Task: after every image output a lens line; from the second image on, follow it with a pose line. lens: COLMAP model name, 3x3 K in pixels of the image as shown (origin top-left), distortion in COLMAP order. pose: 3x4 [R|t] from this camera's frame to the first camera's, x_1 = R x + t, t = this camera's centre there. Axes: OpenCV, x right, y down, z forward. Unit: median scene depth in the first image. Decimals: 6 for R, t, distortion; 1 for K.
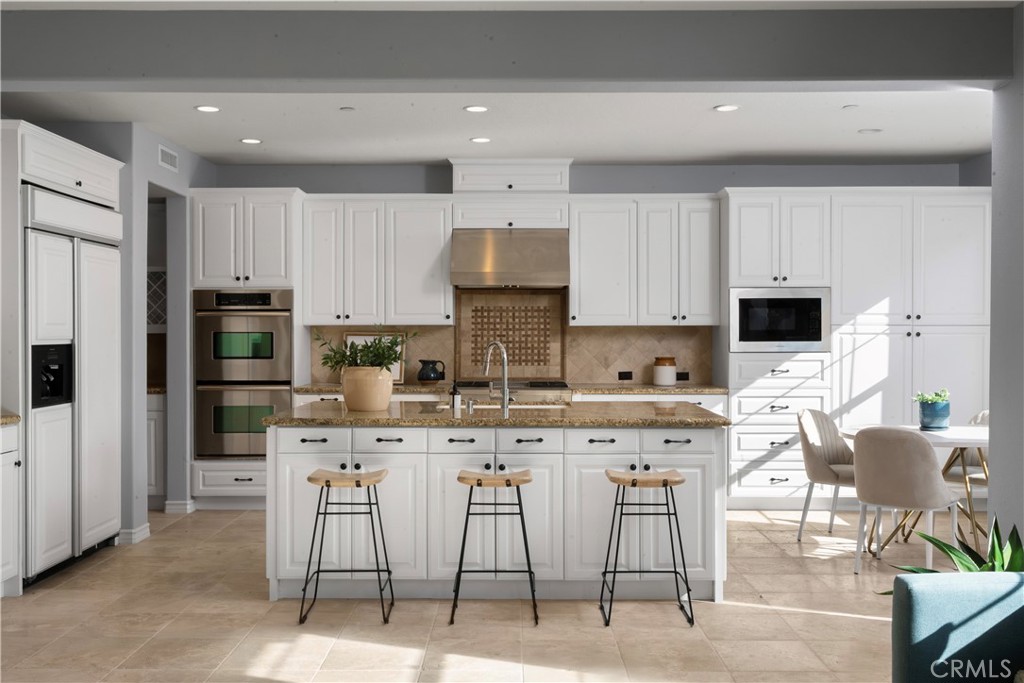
lens RADIAL K [[1010.3, 0, 506.7], [0, 1010.3, 340.2], [0, 0, 1]] dist [0.027314, 0.000000]
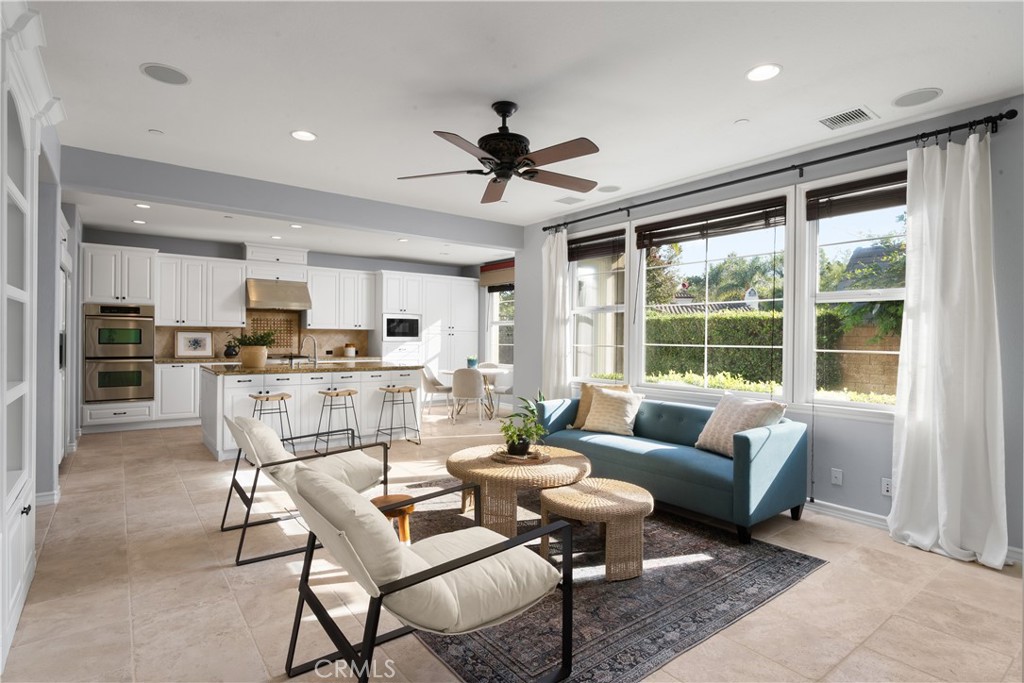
lens RADIAL K [[520.1, 0, 510.7], [0, 520.1, 338.6], [0, 0, 1]] dist [-0.002613, -0.000066]
pose [[0.790069, 0.007089, 0.612977, -0.278506], [-0.005270, 0.999975, -0.004773, 0.009679], [-0.612995, 0.000541, 0.790087, -0.120014]]
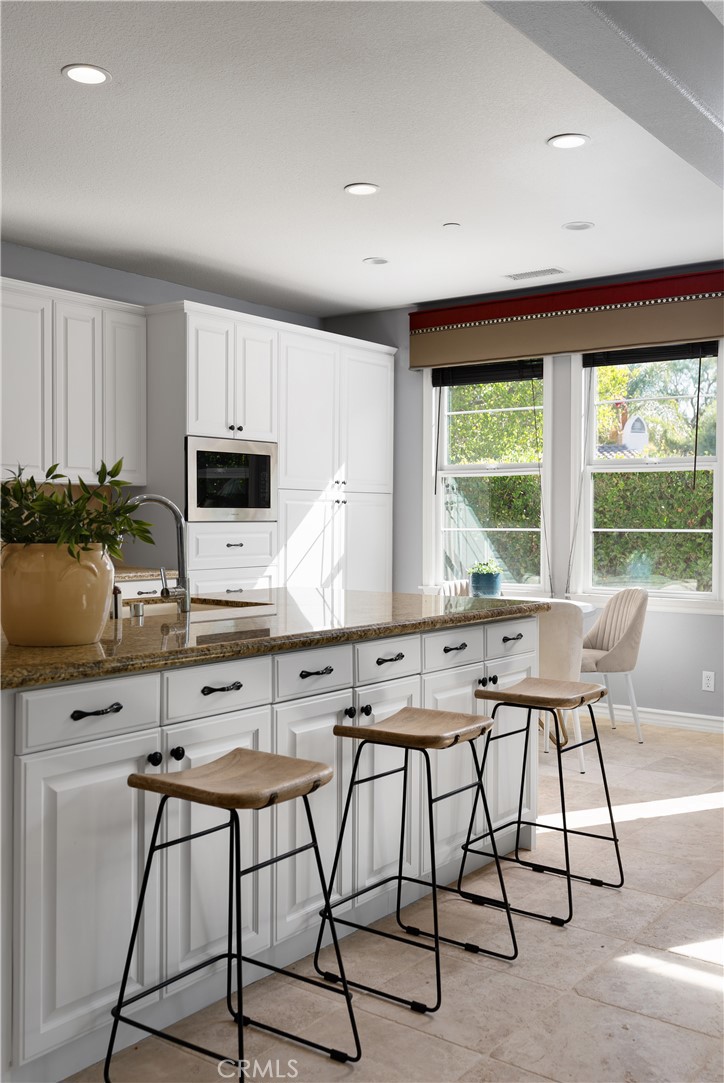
lens RADIAL K [[1054.9, 0, 360.7], [0, 1054.9, 517.1], [0, 0, 1]] dist [0.005101, 0.000000]
pose [[0.601182, 0.005281, 0.799095, -0.325648], [-0.001666, 0.999984, -0.005355, 0.012442], [-0.799110, 0.001888, 0.601182, 0.430191]]
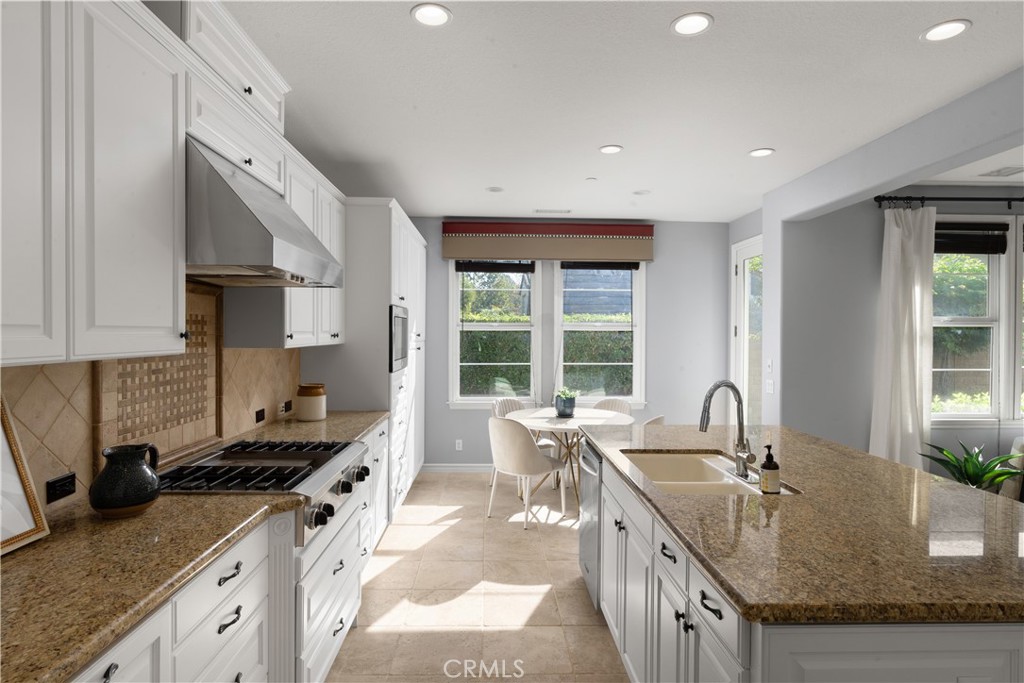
lens RADIAL K [[567.3, 0, 513.3], [0, 567.3, 341.6], [0, 0, 1]] dist [-0.001436, -0.002152]
pose [[-0.052059, -0.011889, 0.998573, -0.315660], [0.002671, 0.999924, 0.012045, -0.023713], [-0.998640, 0.003294, -0.052024, 0.917556]]
